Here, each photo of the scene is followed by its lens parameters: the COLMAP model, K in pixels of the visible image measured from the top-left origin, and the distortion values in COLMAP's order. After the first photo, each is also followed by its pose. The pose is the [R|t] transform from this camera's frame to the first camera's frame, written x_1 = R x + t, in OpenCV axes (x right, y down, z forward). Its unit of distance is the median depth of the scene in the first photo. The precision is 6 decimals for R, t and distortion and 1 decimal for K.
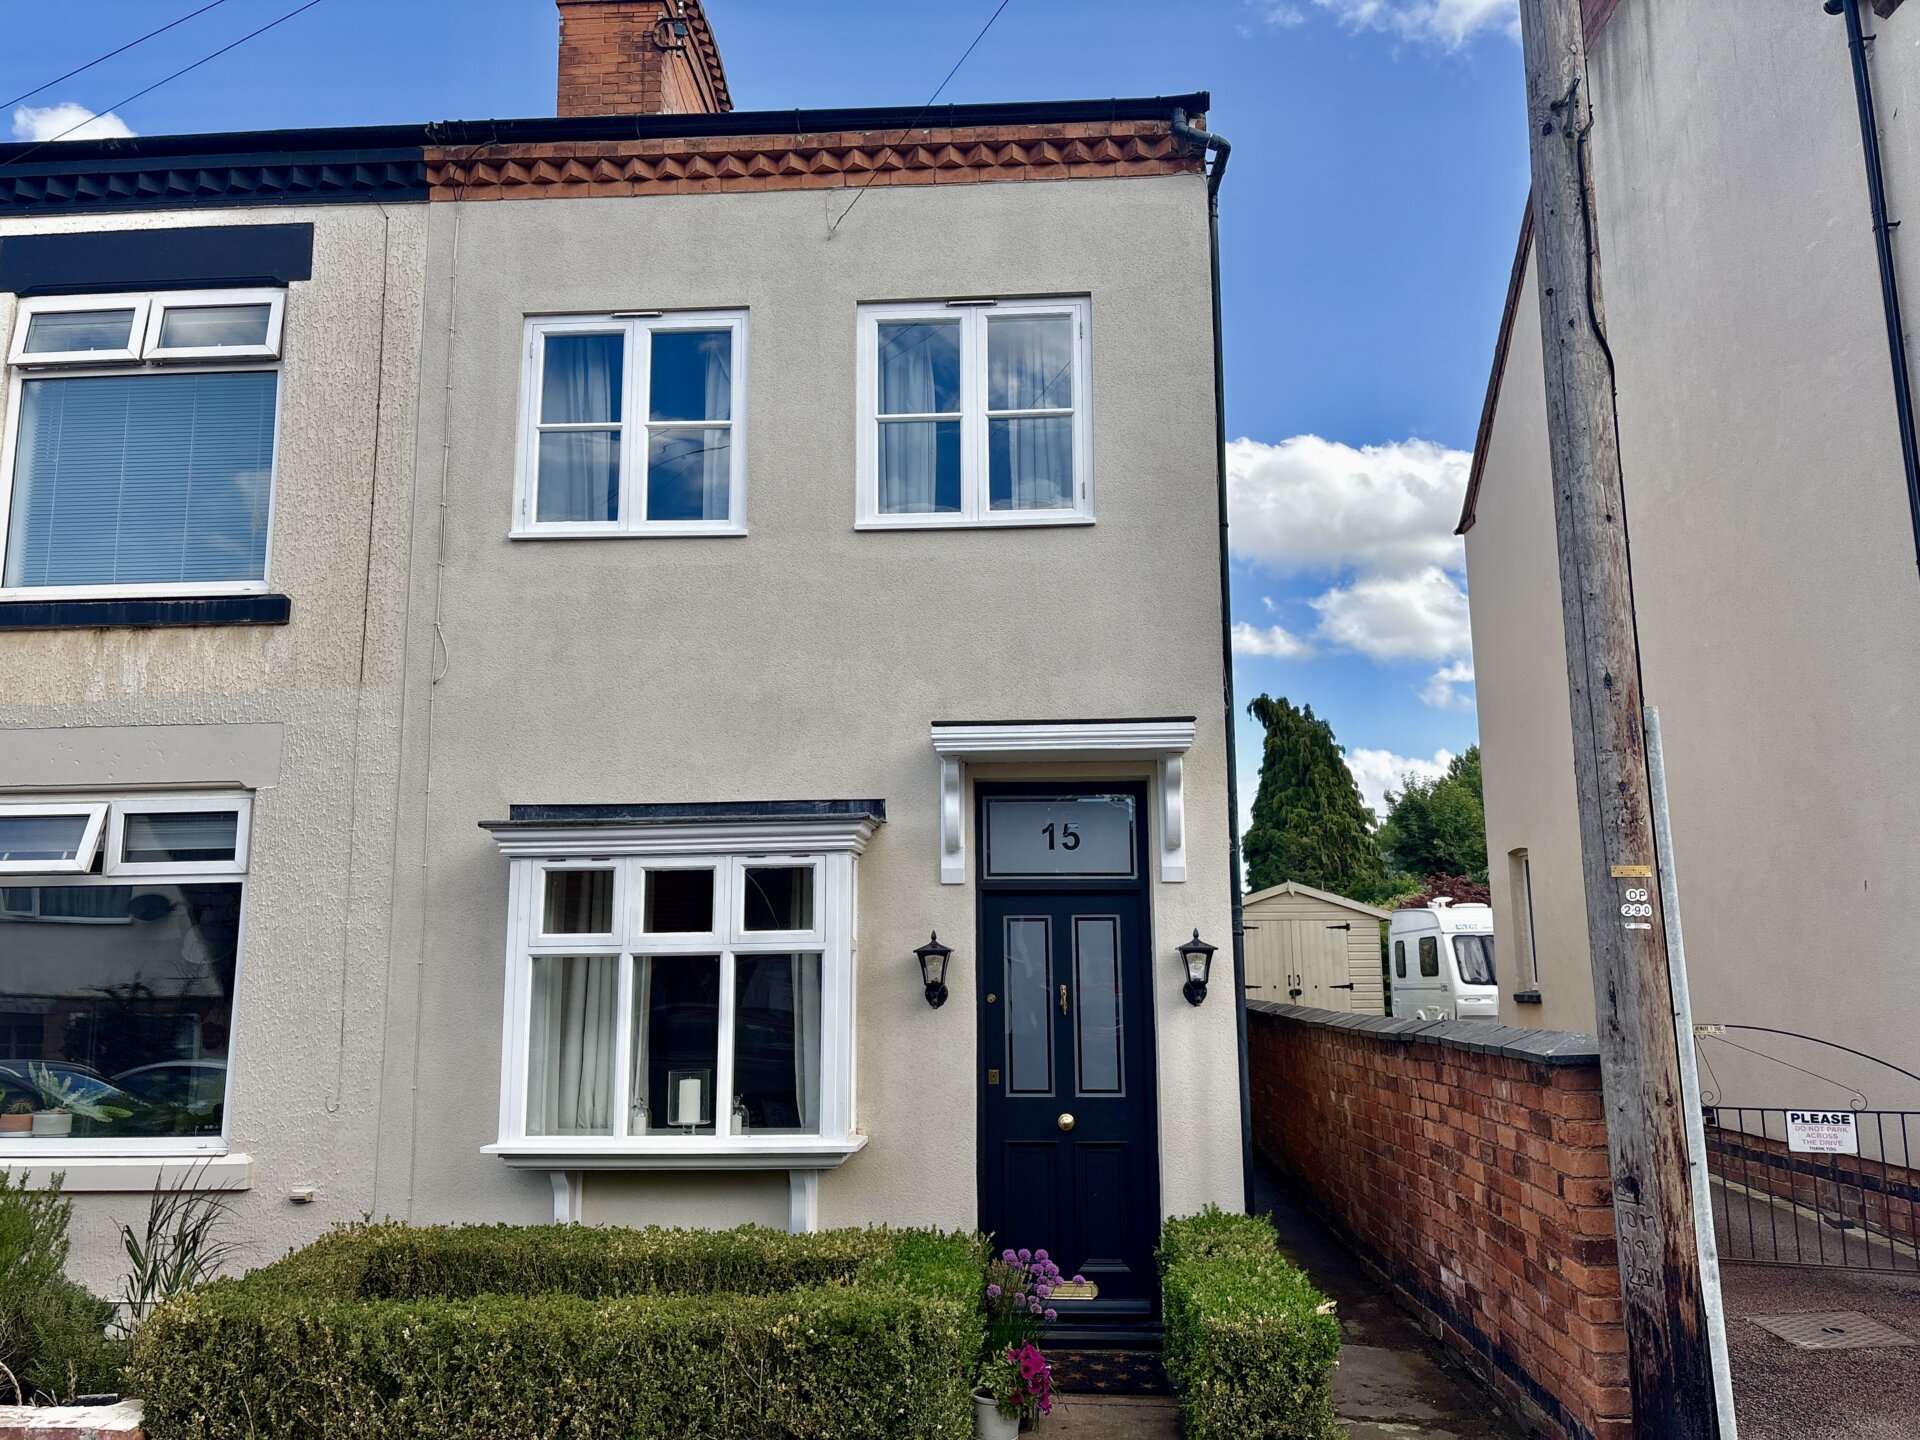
lens RADIAL K [[1450.6, 0, 963.4], [0, 1450.6, 718.5], [0, 0, 1]] dist [0.026981, -0.003317]
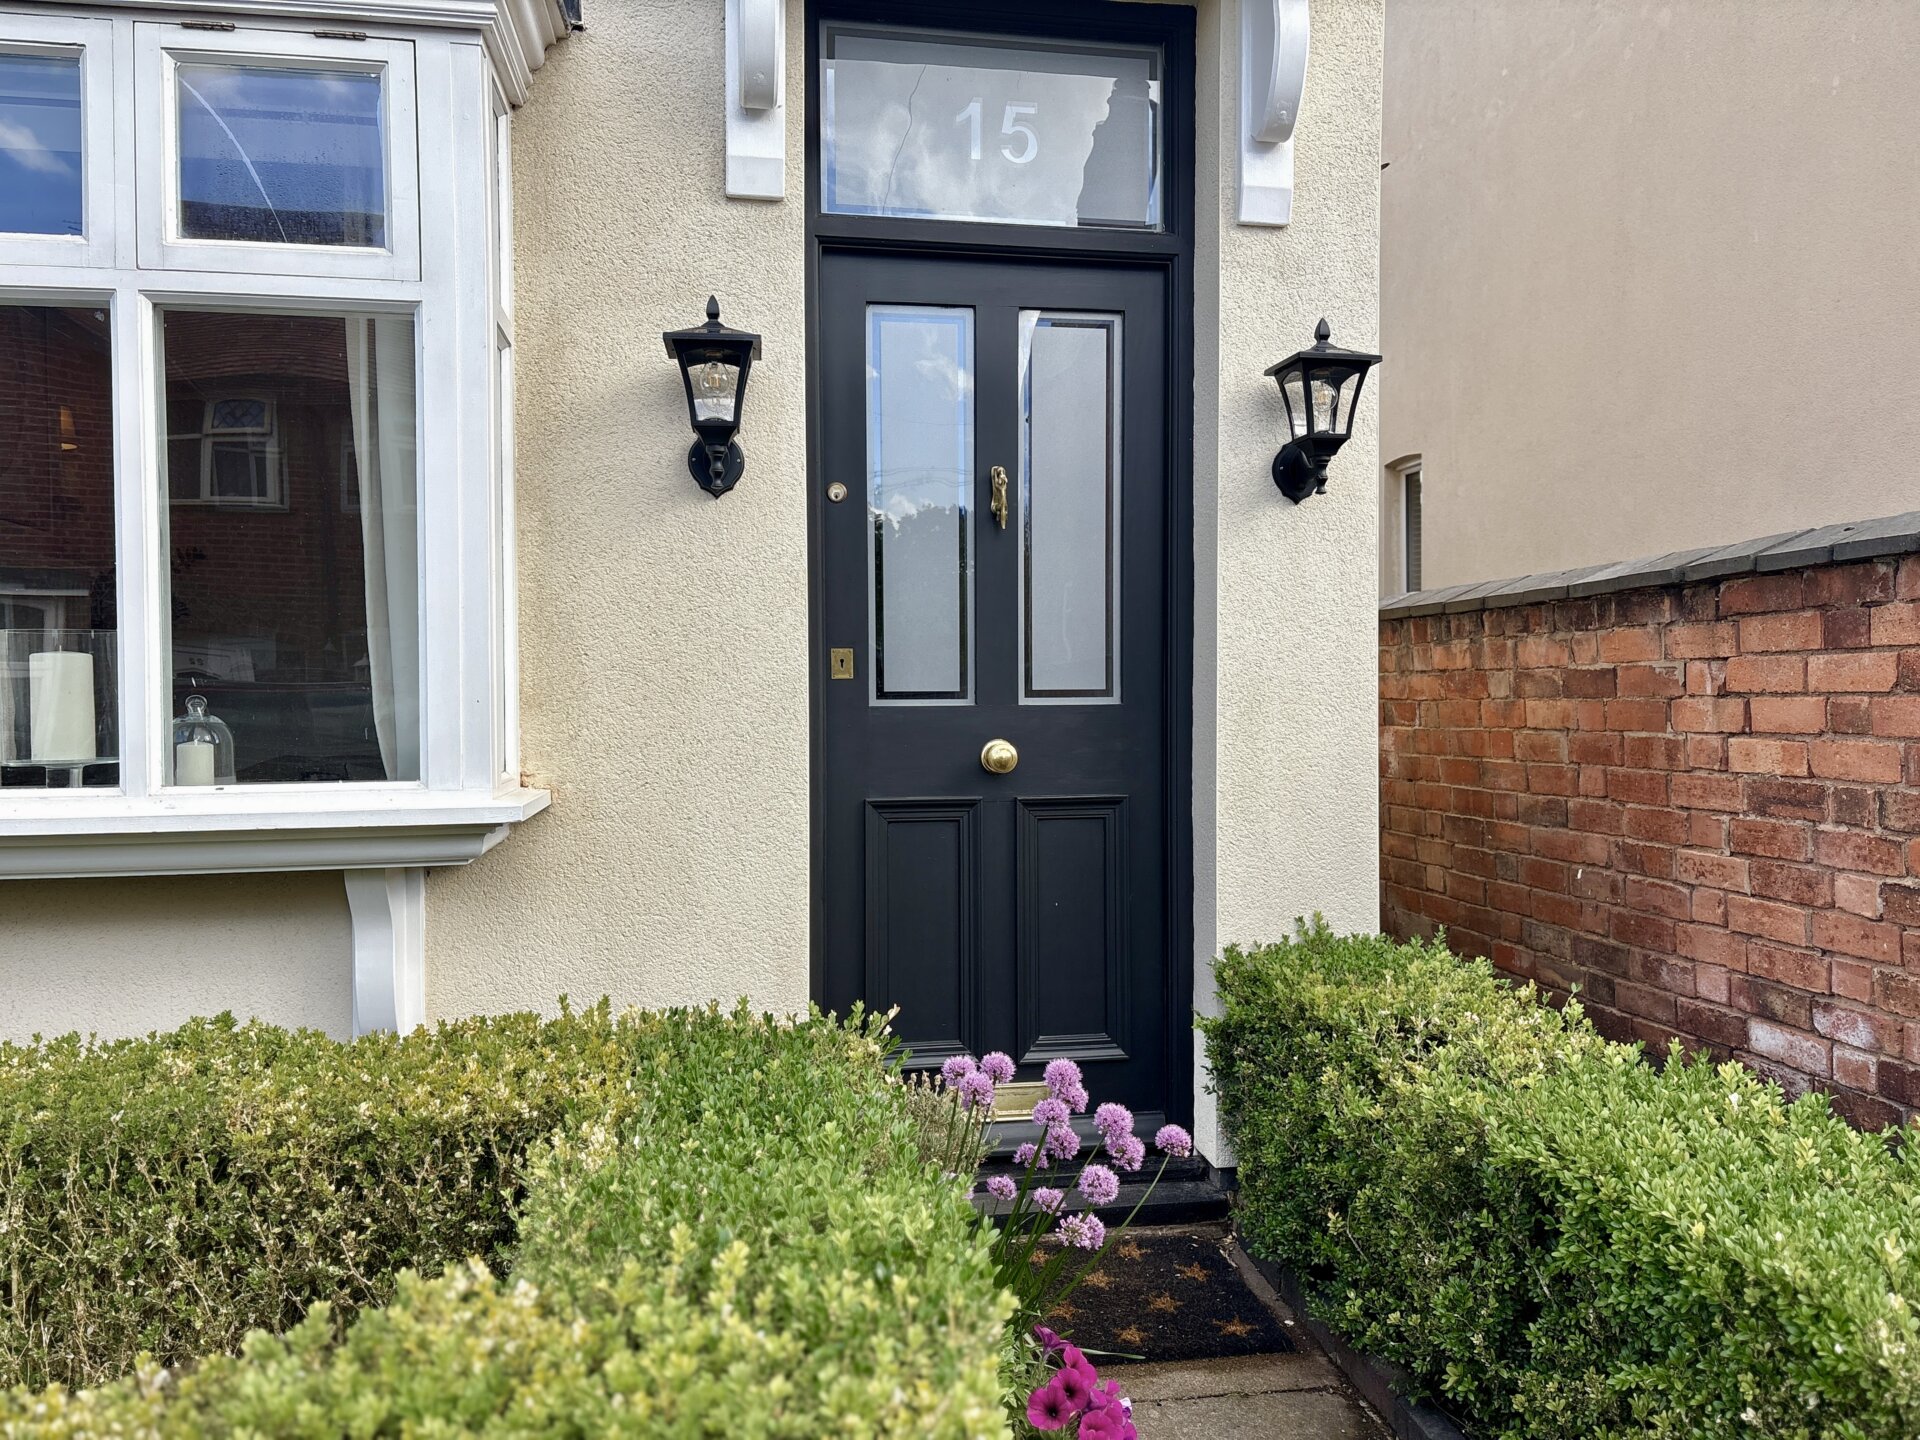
lens RADIAL K [[1450.6, 0, 963.9], [0, 1450.6, 725.8], [0, 0, 1]] dist [0.026981, -0.003317]
pose [[0.975913, -0.003171, 0.218139, -0.041061], [-0.040880, 0.979526, 0.197125, 0.181833], [-0.214298, -0.201294, 0.955802, 0.578768]]
